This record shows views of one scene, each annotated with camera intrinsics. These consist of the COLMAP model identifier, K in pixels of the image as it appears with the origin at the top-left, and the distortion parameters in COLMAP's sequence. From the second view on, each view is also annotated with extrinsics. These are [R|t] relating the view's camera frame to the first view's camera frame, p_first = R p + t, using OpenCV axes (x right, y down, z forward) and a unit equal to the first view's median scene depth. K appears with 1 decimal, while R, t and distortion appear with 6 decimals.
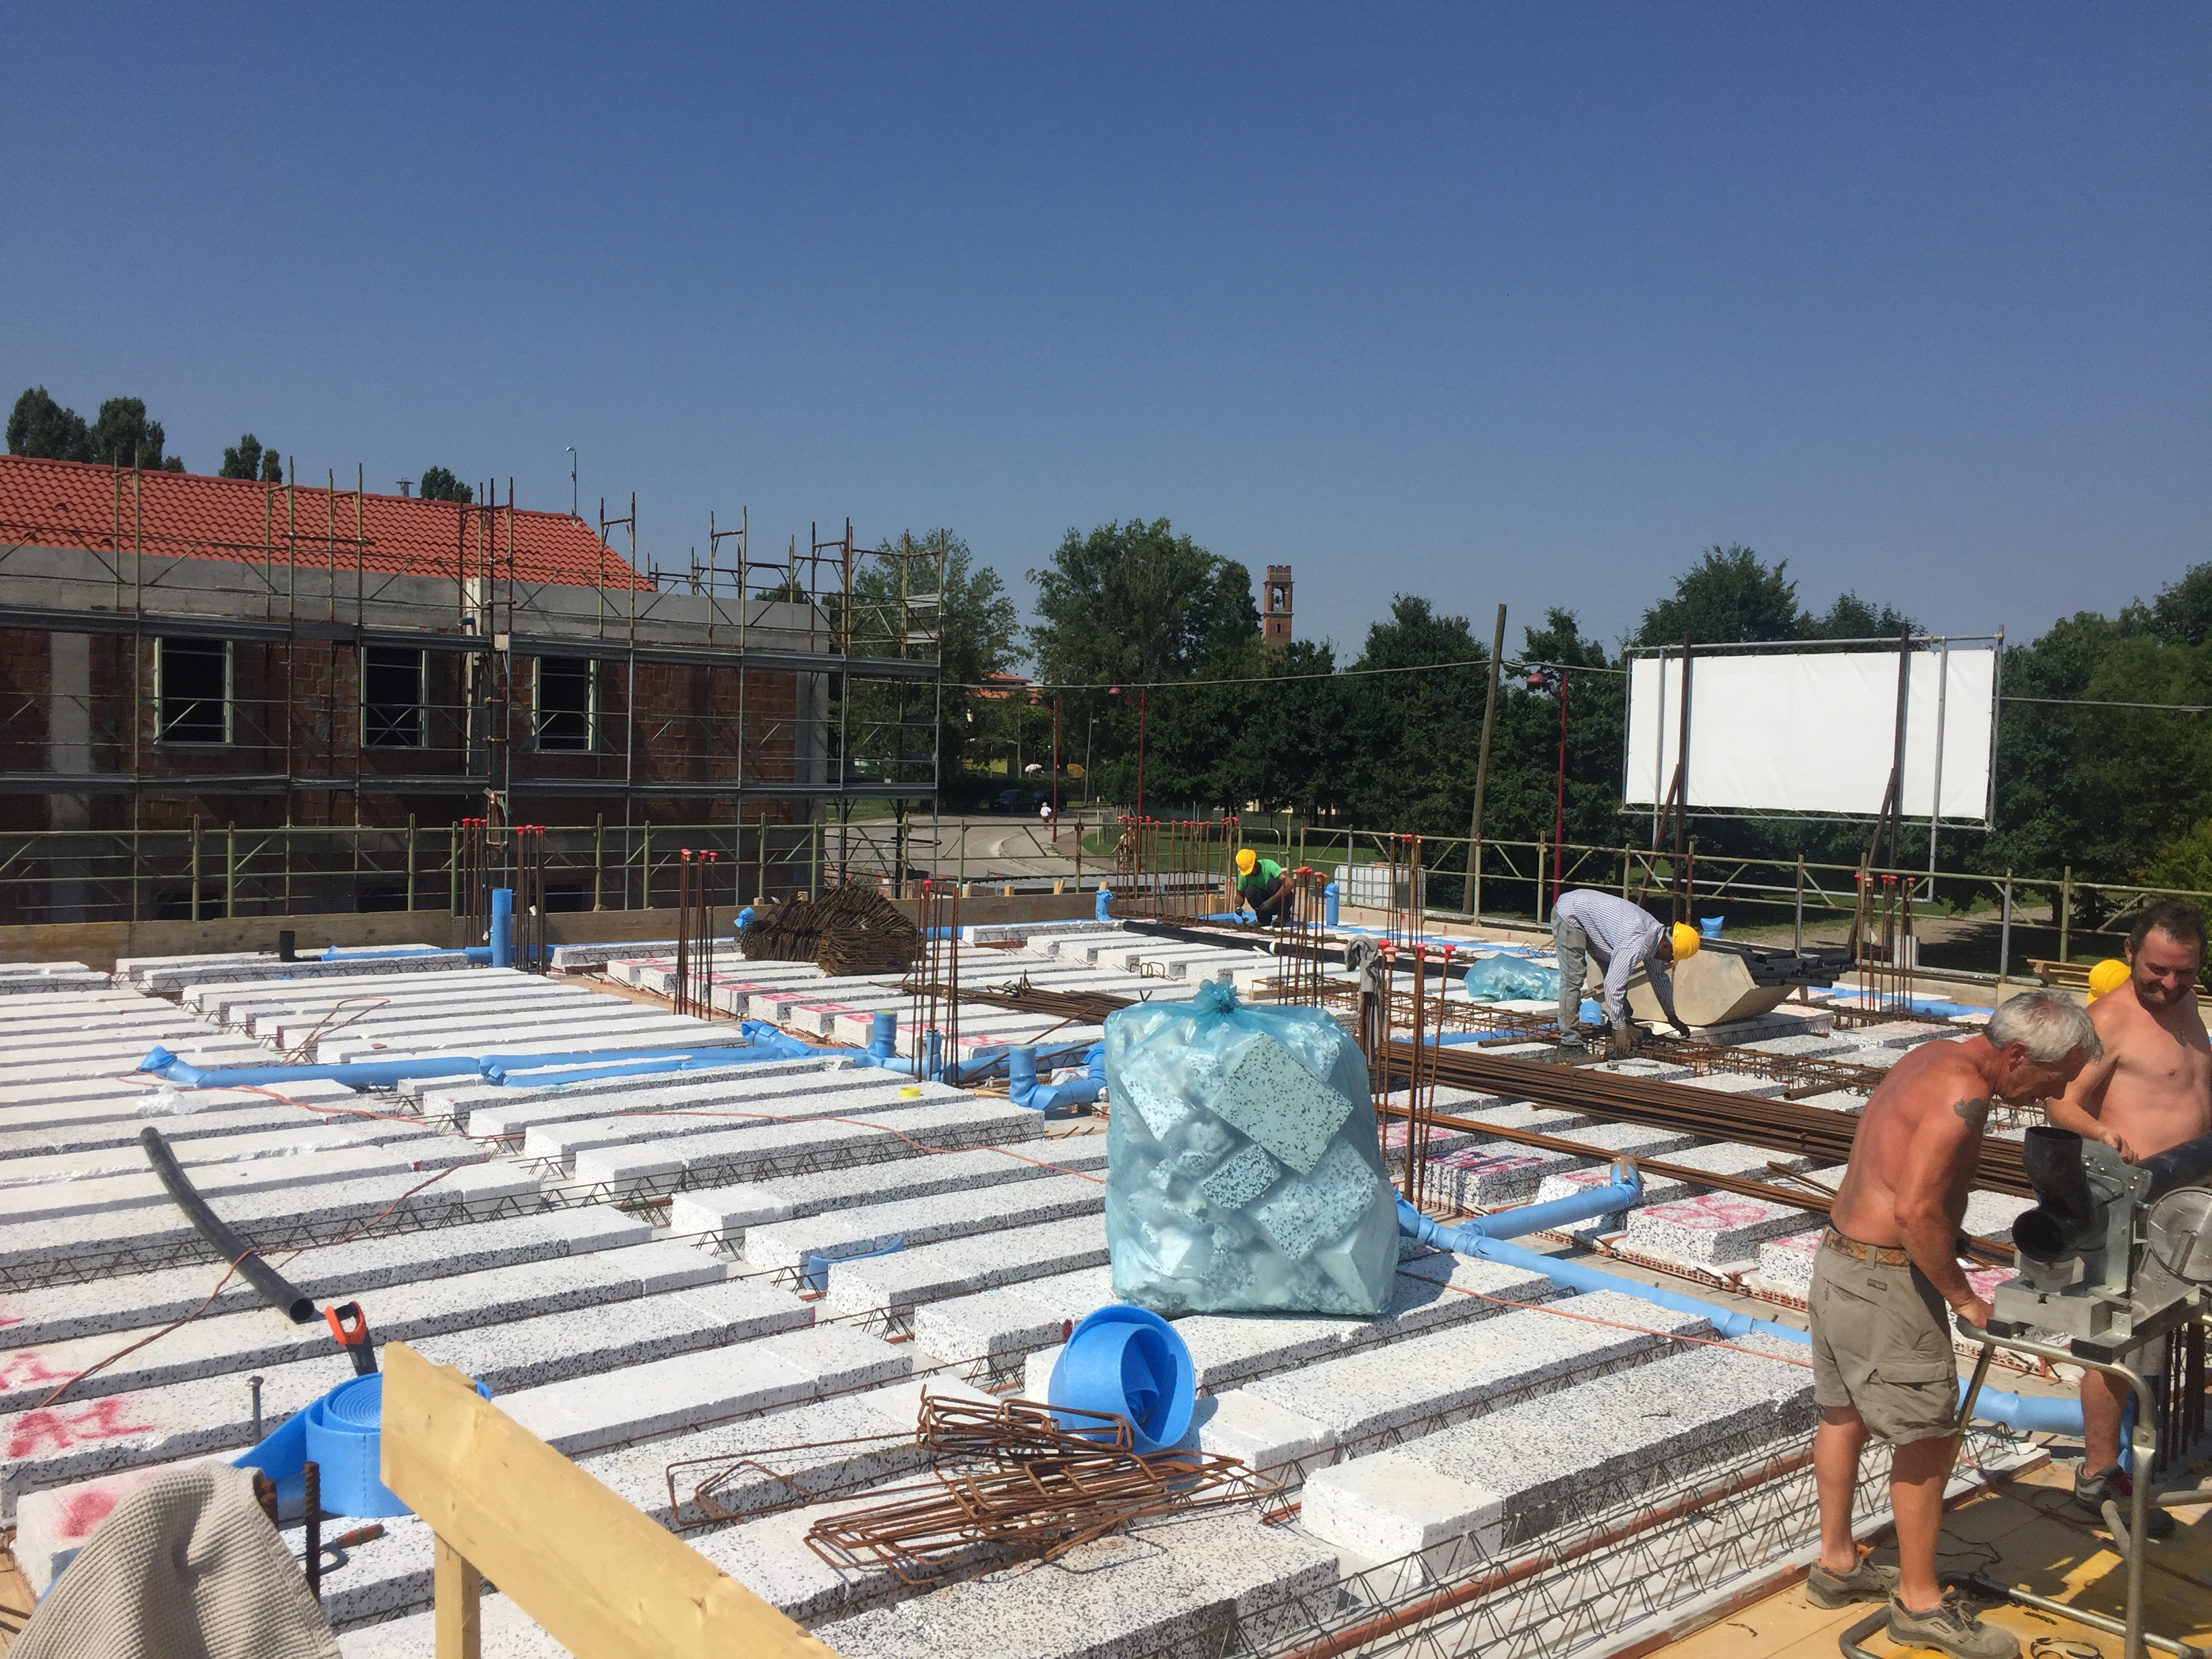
lens RADIAL K [[1871.6, 0, 1106.0], [0, 1871.6, 829.5], [0, 0, 1]] dist [0.070062, -0.071326]
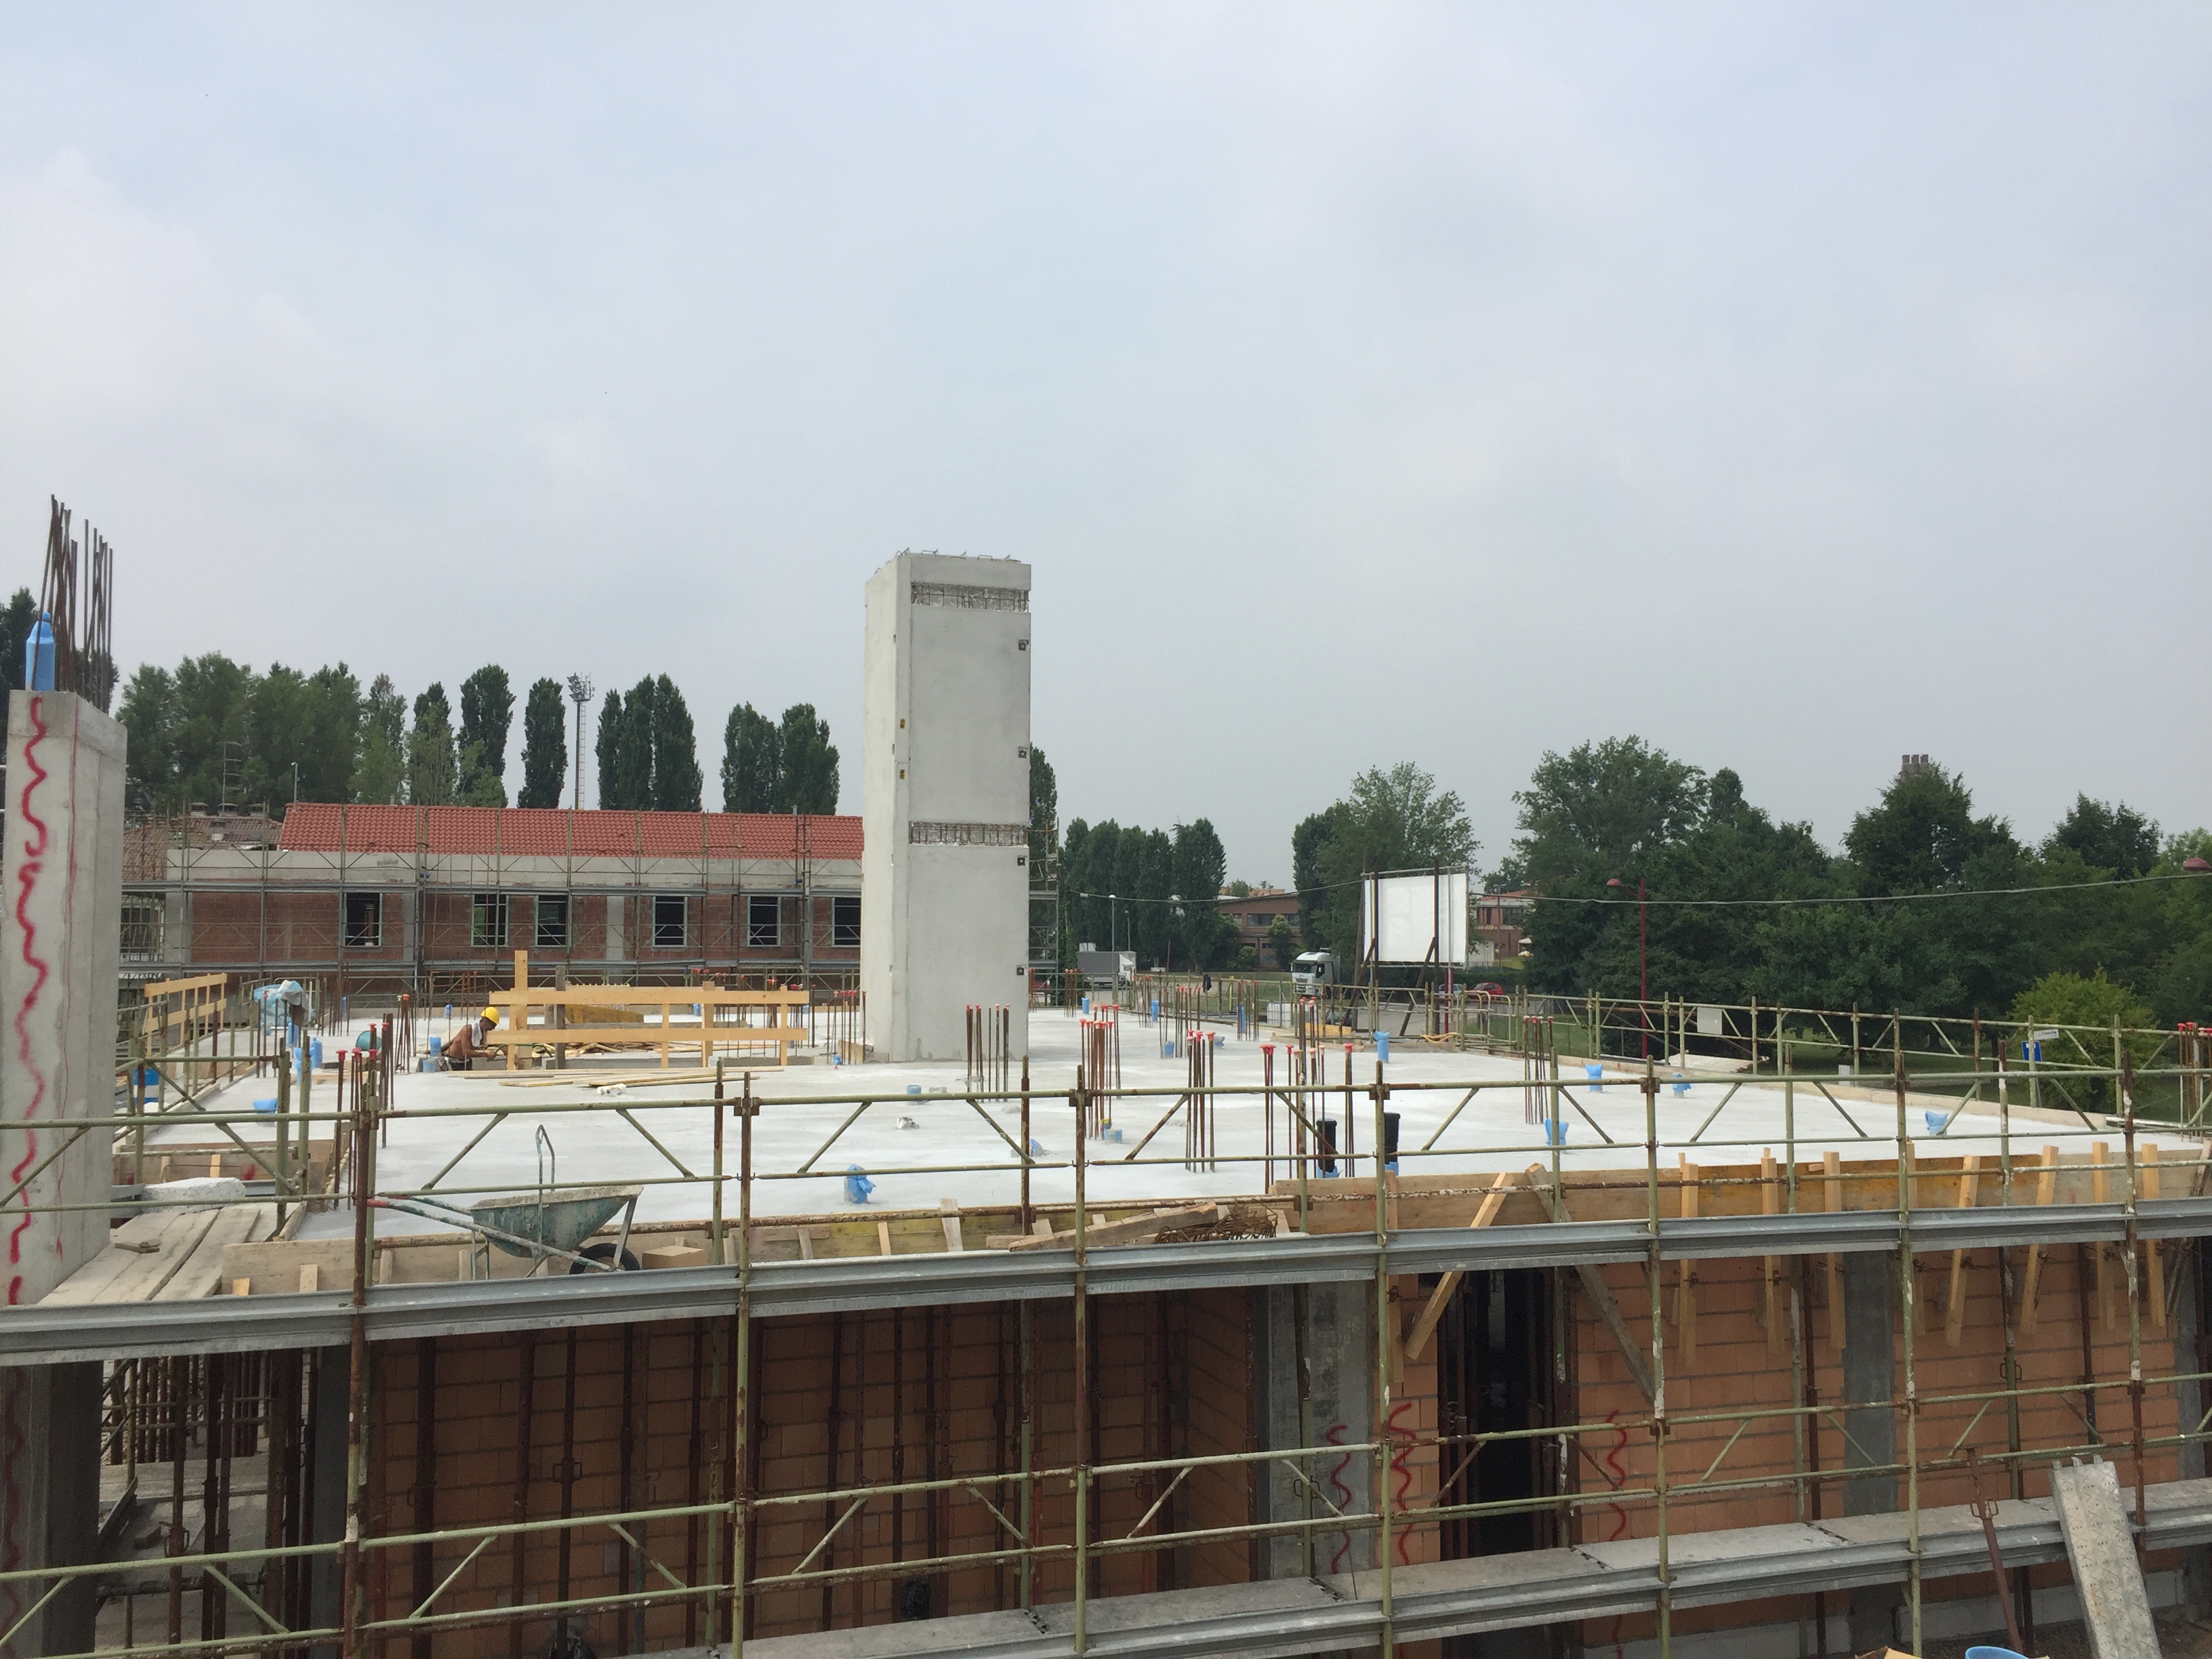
lens RADIAL K [[1871.6, 0, 1106.0], [0, 1871.6, 829.5], [0, 0, 1]] dist [0.070062, -0.071326]
pose [[0.937741, -0.044848, -0.344428, 0.252711], [0.006251, 0.993647, -0.112364, 0.022993], [0.347279, 0.103215, 0.932064, -0.285158]]
